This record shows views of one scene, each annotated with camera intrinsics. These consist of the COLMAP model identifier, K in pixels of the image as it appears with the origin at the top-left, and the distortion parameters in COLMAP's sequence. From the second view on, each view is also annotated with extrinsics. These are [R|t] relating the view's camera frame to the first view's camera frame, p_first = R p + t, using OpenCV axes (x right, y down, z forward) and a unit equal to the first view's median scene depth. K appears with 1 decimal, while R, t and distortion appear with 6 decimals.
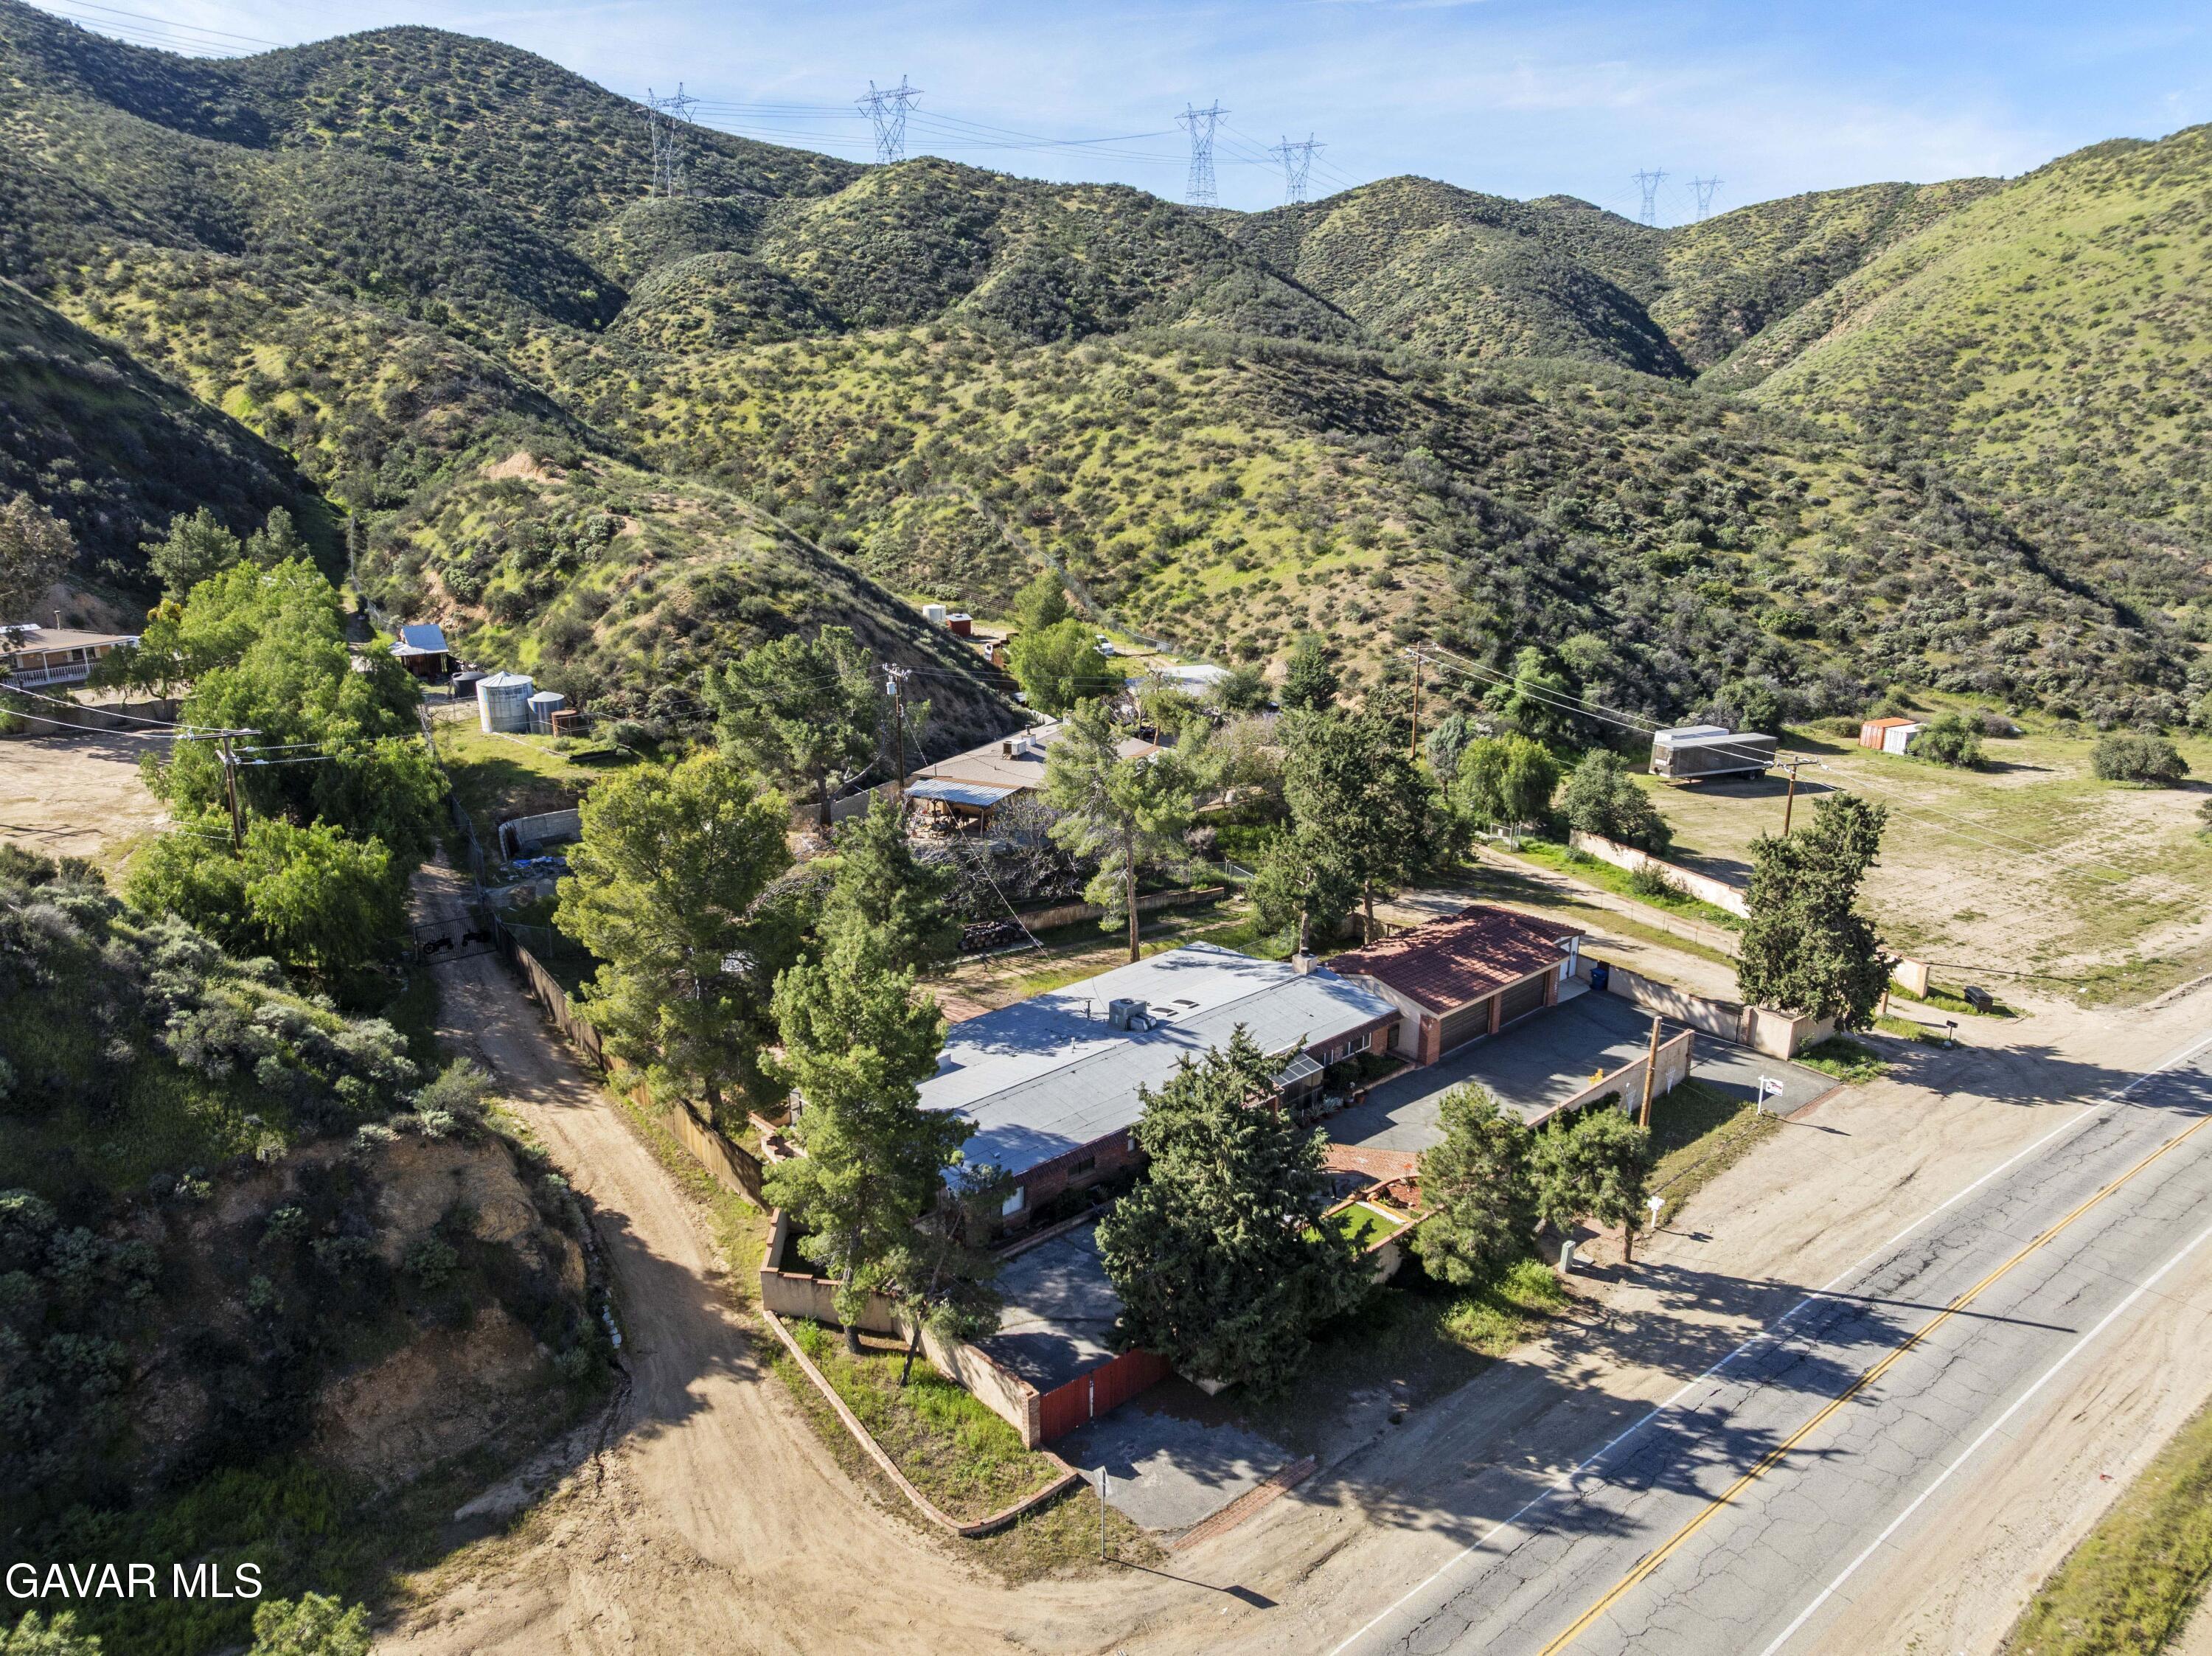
lens RADIAL K [[1556.0, 0, 1106.0], [0, 1556.0, 828.0], [0, 0, 1]] dist [-0.042576, 0.003891]
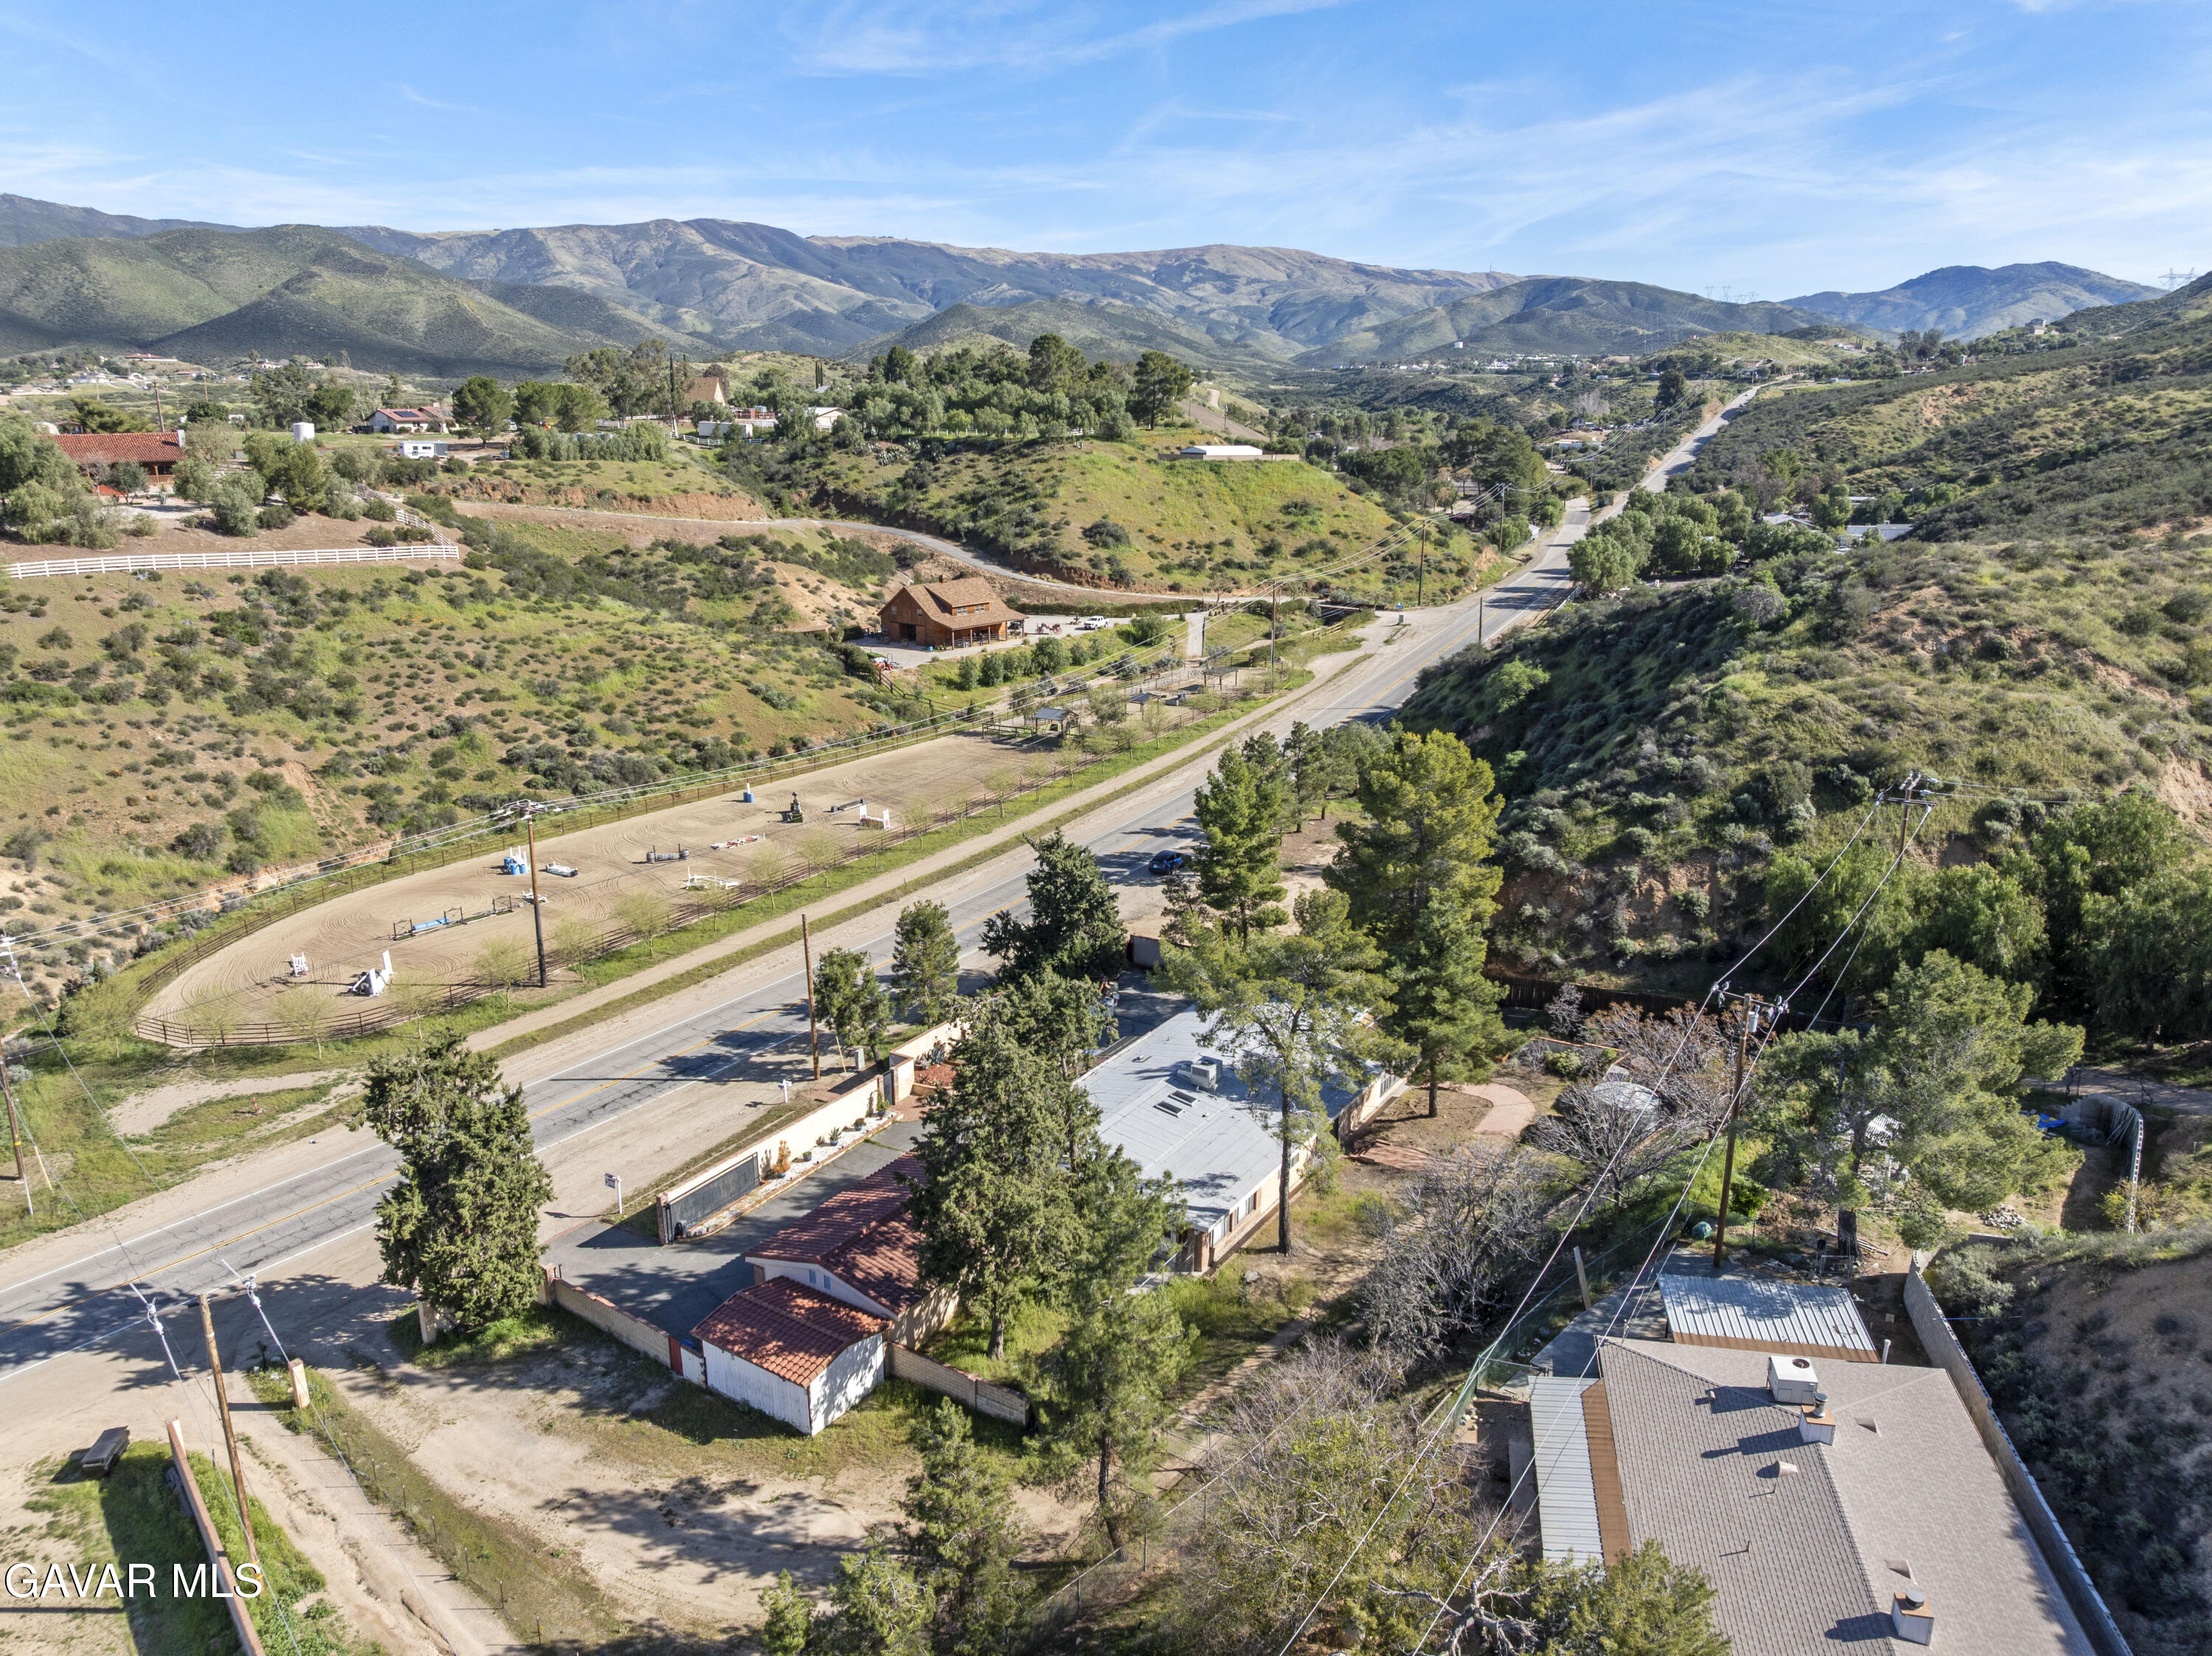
lens RADIAL K [[1566.9, 0, 1106.0], [0, 1566.9, 828.0], [0, 0, 1]] dist [-0.026209, -0.002743]
pose [[-0.968479, 0.064003, -0.240731, 0.132055], [-0.069032, 0.859610, 0.506266, -0.229089], [0.239337, 0.506926, -0.828096, 0.701343]]
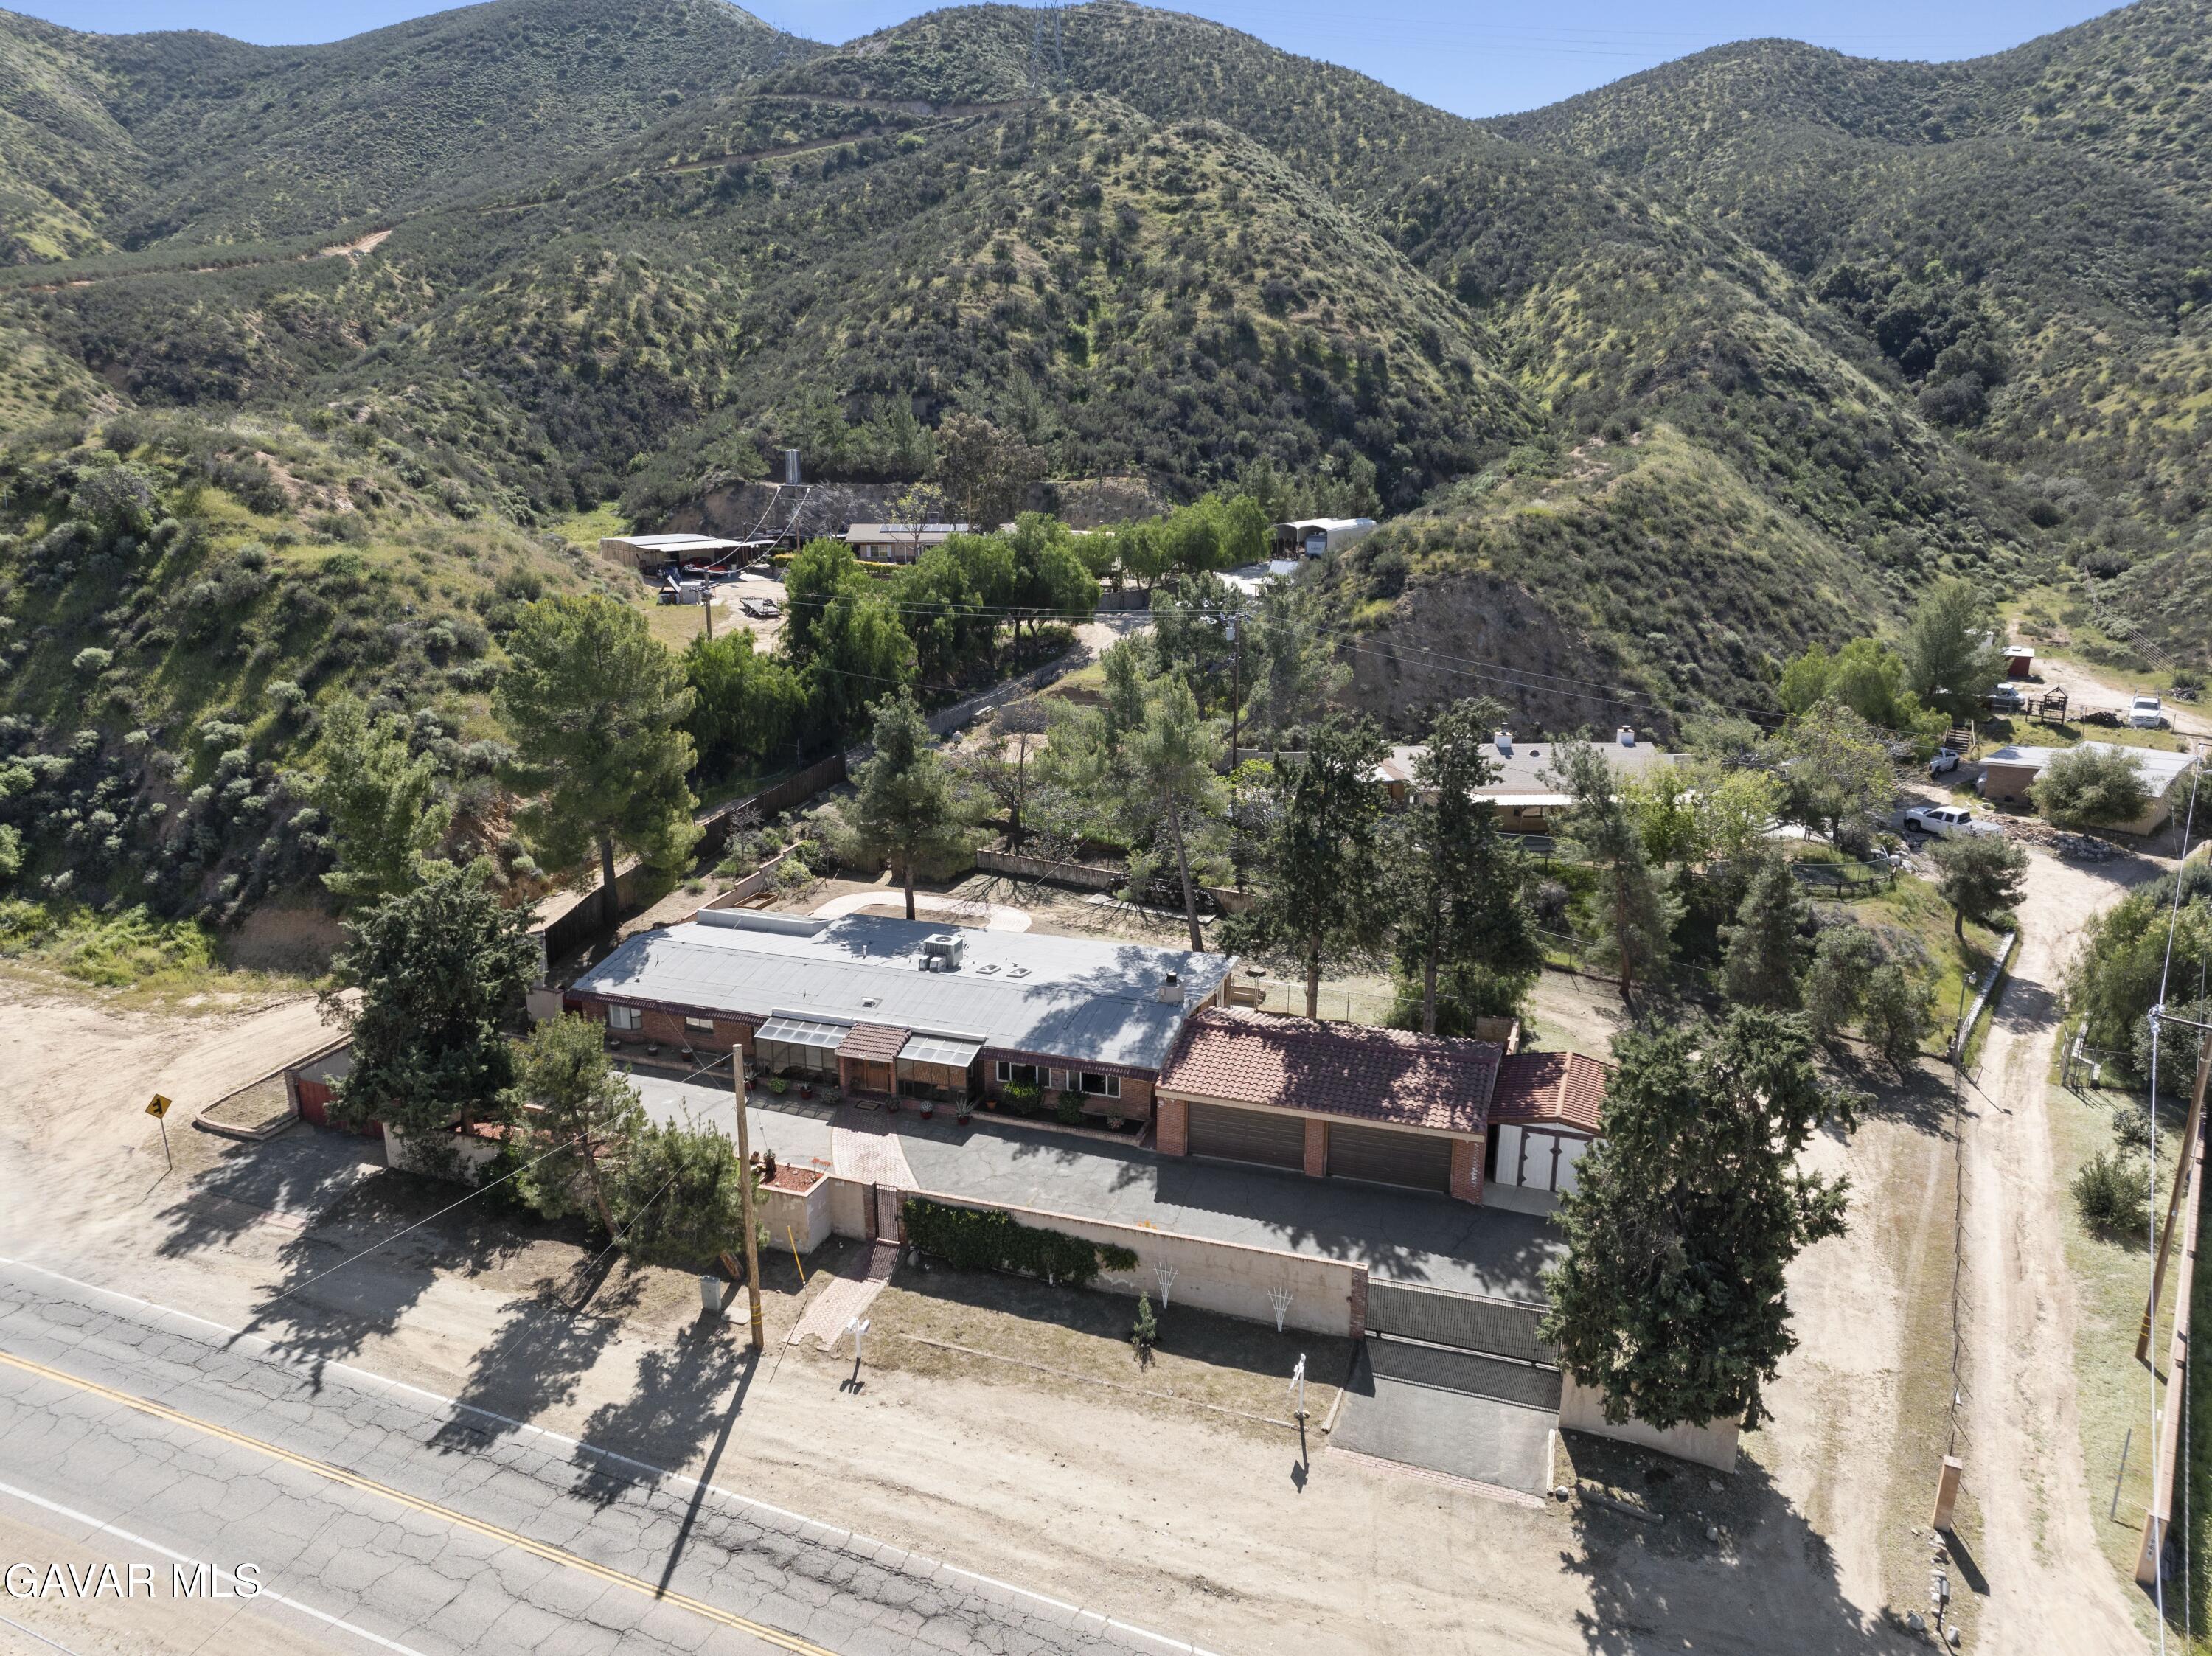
lens RADIAL K [[1556.0, 0, 1106.0], [0, 1556.0, 828.0], [0, 0, 1]] dist [-0.042576, 0.003891]
pose [[0.473817, 0.232736, -0.849313, 0.330261], [-0.238732, 0.962276, 0.130506, -0.039685], [0.847647, 0.140922, 0.511504, 0.224572]]
